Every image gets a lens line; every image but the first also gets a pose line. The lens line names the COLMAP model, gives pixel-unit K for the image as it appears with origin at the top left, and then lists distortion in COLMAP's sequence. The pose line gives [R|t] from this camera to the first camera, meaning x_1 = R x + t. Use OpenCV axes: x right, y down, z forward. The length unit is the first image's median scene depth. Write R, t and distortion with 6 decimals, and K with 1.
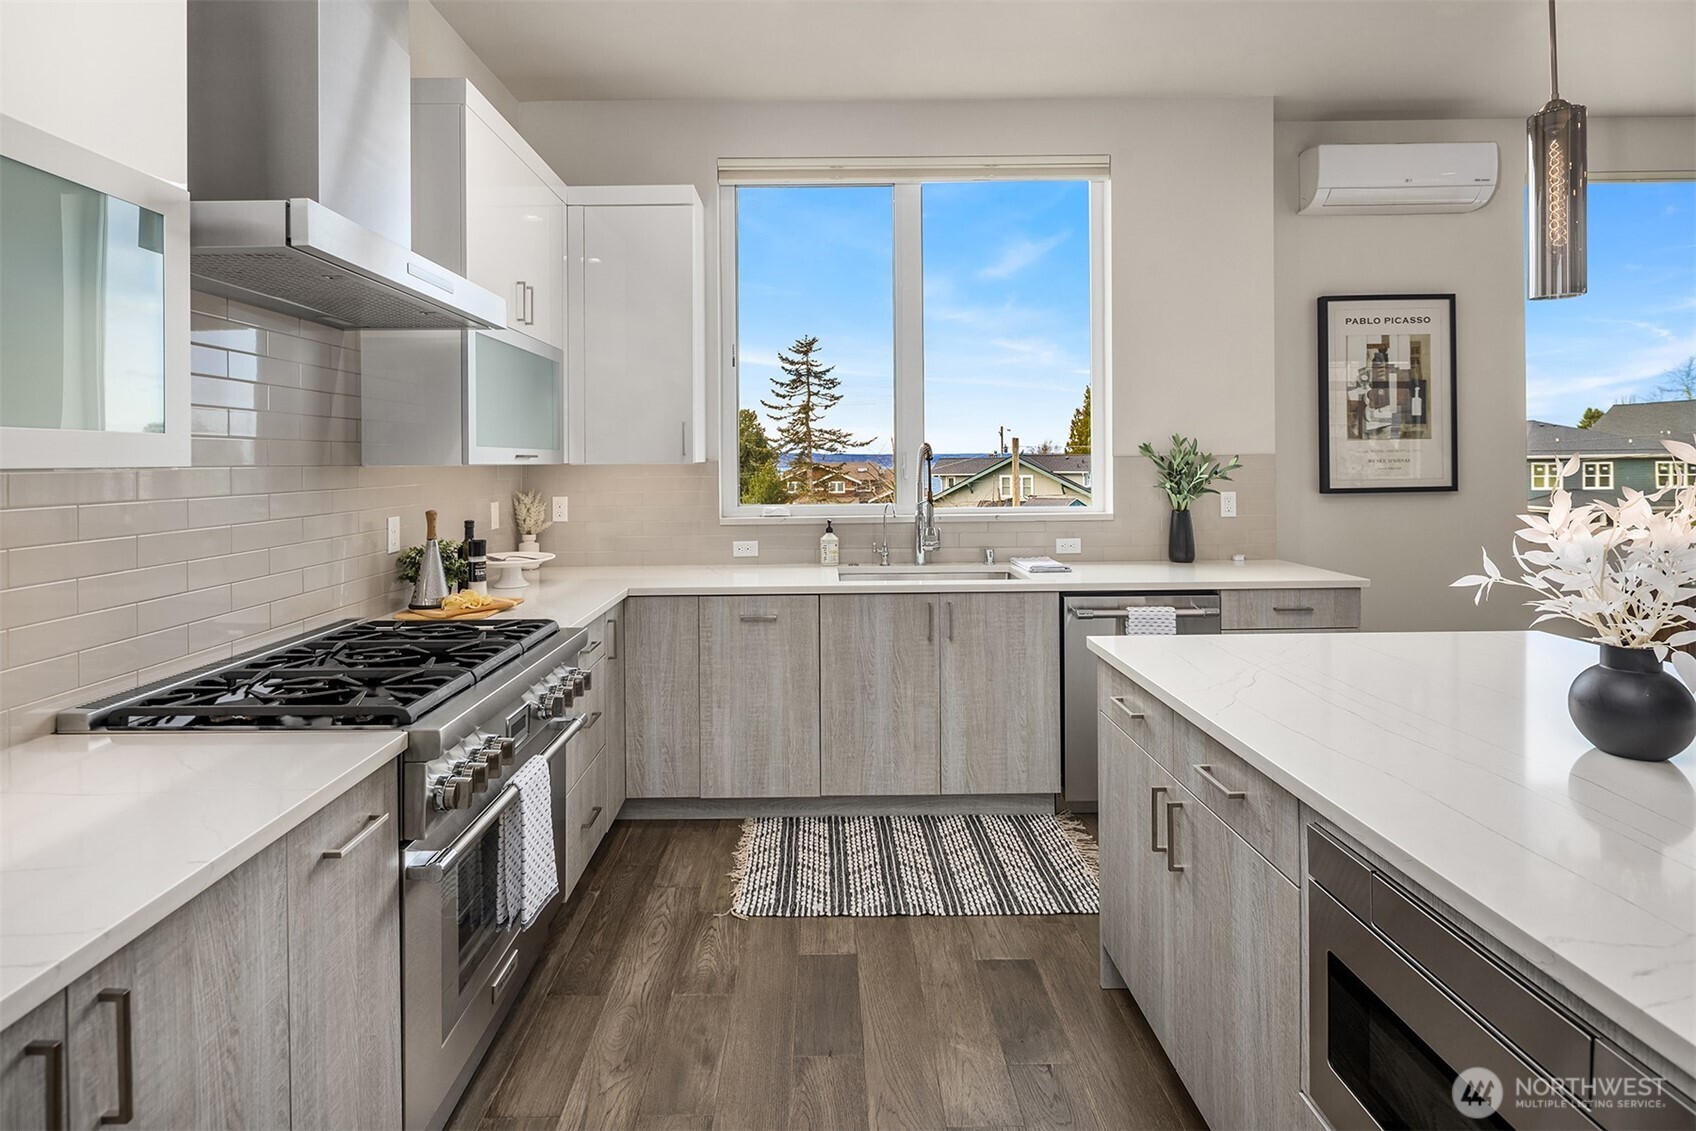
lens RADIAL K [[821.4, 0, 832.6], [0, 821.4, 456.6], [0, 0, 1]] dist [-0.000616, -0.000177]
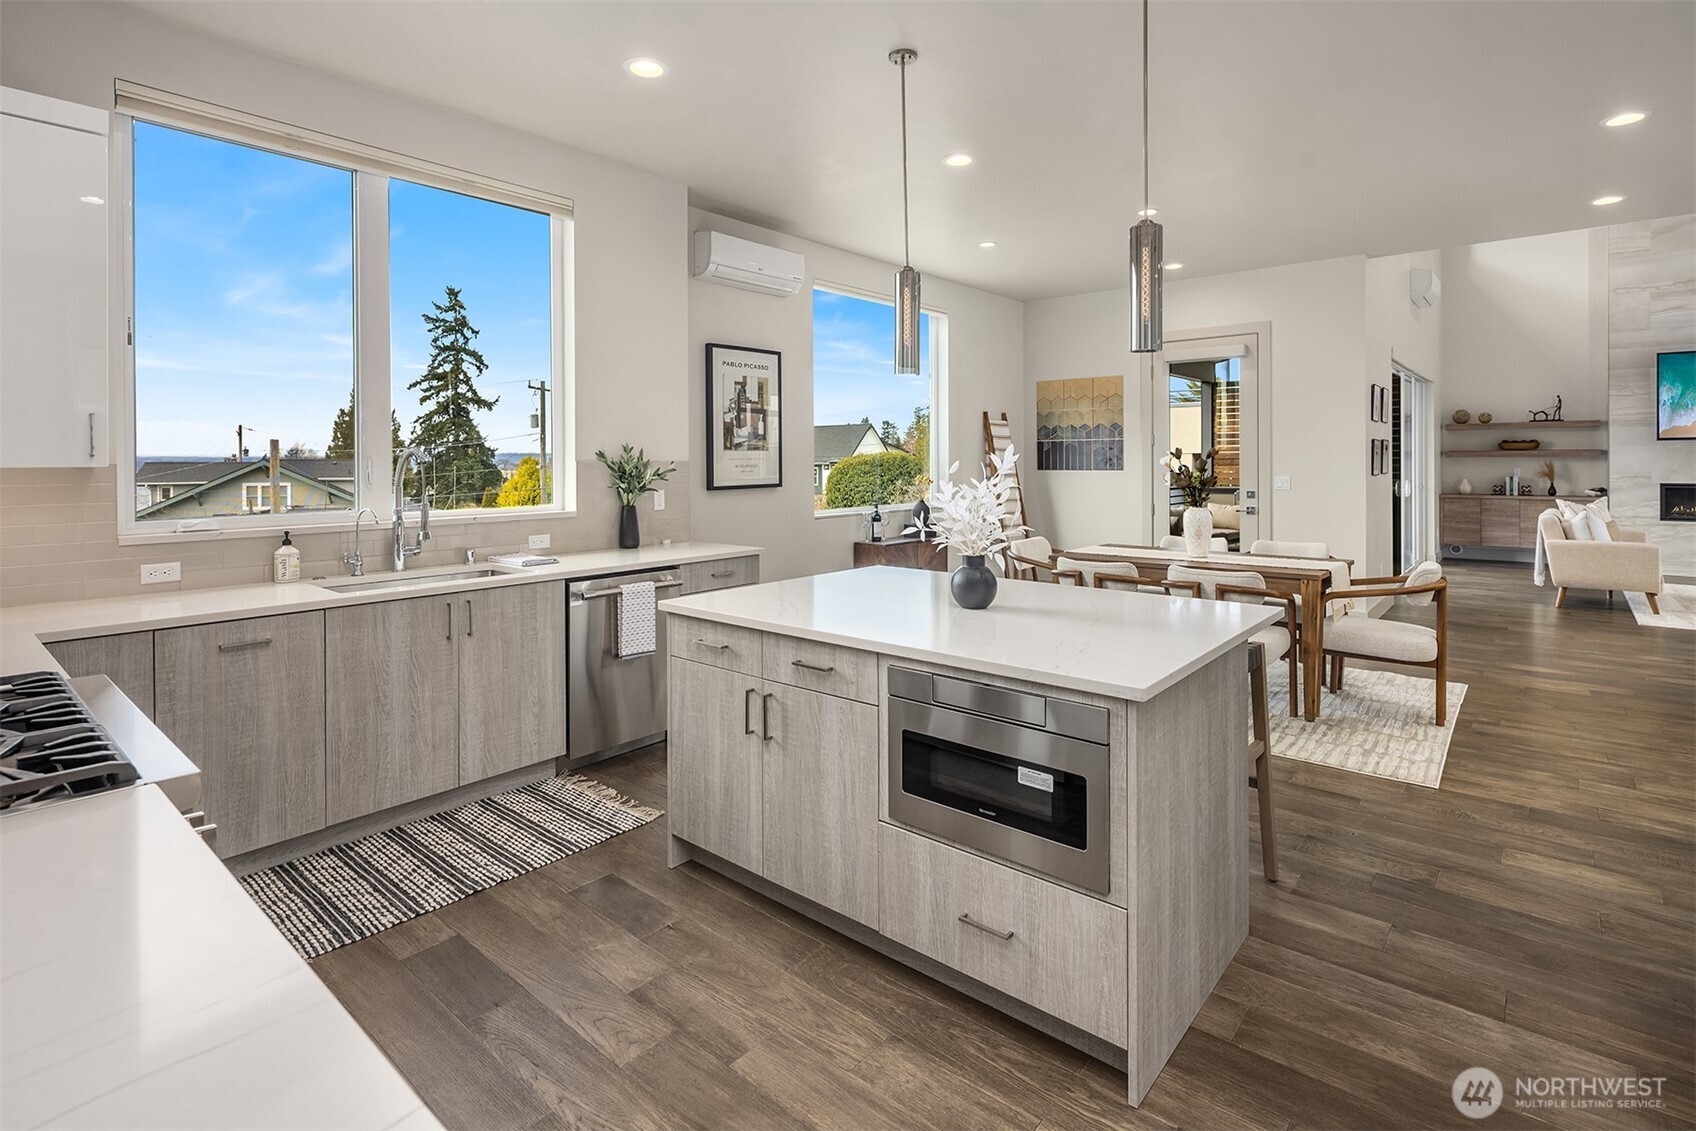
lens RADIAL K [[821.4, 0, 832.6], [0, 821.4, 456.6], [0, 0, 1]] dist [-0.000616, -0.000177]
pose [[0.658736, 0.011137, 0.752292, -0.333655], [-0.005687, 0.999936, -0.009823, 0.002278], [-0.752353, 0.002192, 0.658757, -0.037551]]
